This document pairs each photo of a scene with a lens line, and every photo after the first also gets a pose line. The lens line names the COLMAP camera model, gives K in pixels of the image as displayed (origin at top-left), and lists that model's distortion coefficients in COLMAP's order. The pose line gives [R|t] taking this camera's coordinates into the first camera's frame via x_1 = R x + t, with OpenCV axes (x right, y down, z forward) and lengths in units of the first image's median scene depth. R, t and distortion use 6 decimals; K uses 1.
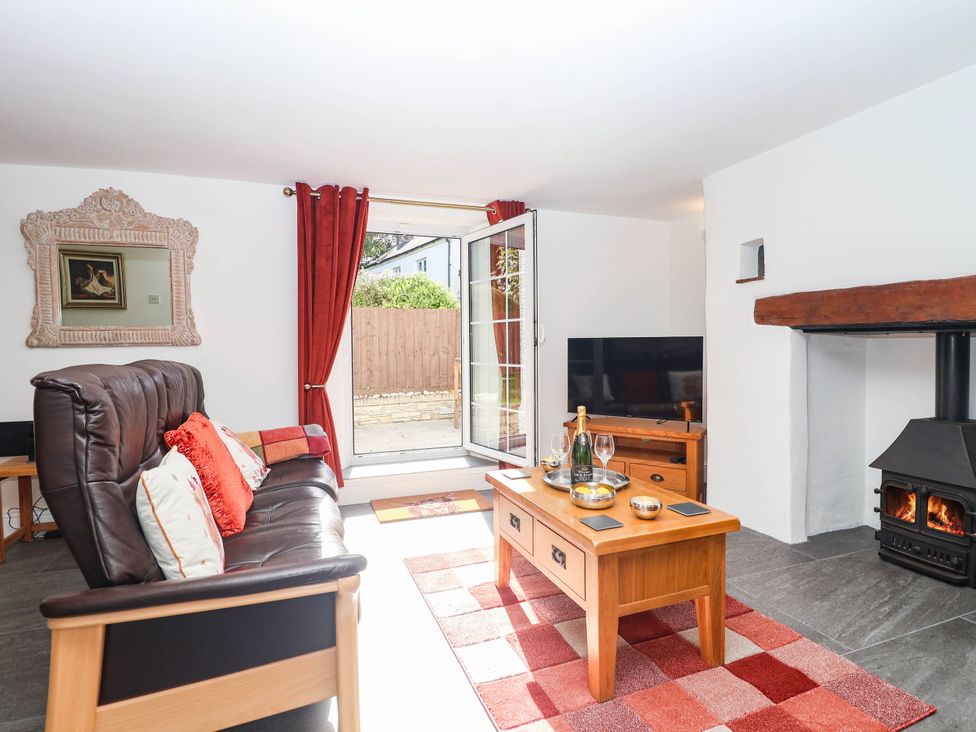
lens RADIAL K [[510.5, 0, 488.0], [0, 510.5, 366.0], [0, 0, 1]] dist [-0.002149, -0.011045]
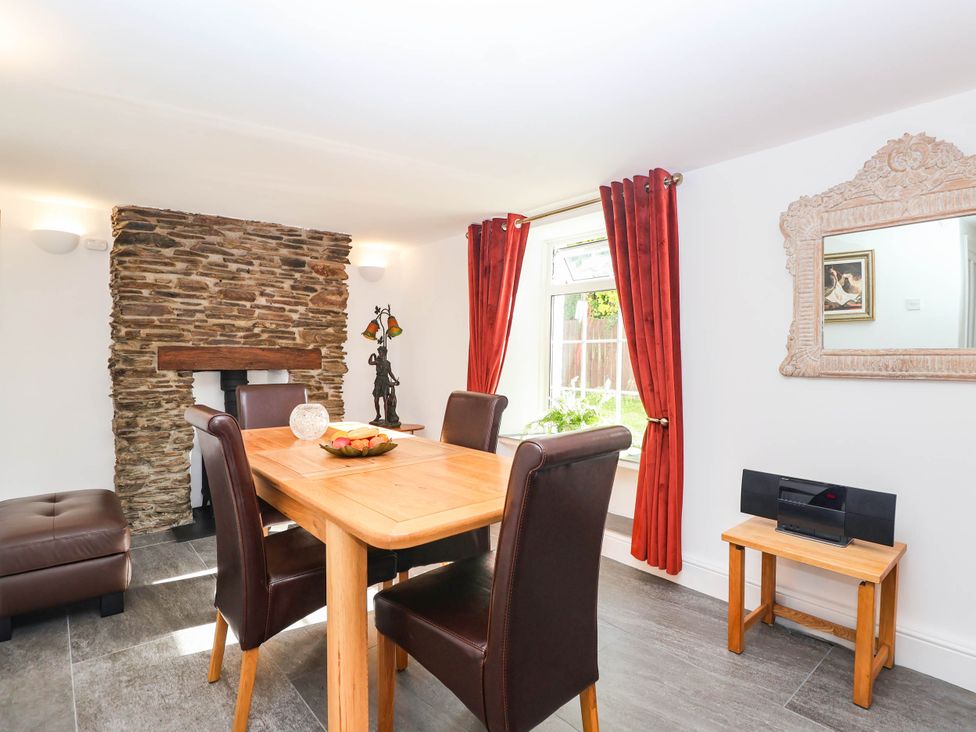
lens RADIAL K [[510.5, 0, 488.0], [0, 510.5, 366.0], [0, 0, 1]] dist [-0.002149, -0.011045]
pose [[0.355465, 0.030550, -0.934190, -0.319075], [-0.047600, 0.998761, 0.014550, -0.040071], [0.933477, 0.039296, 0.356478, 0.281464]]
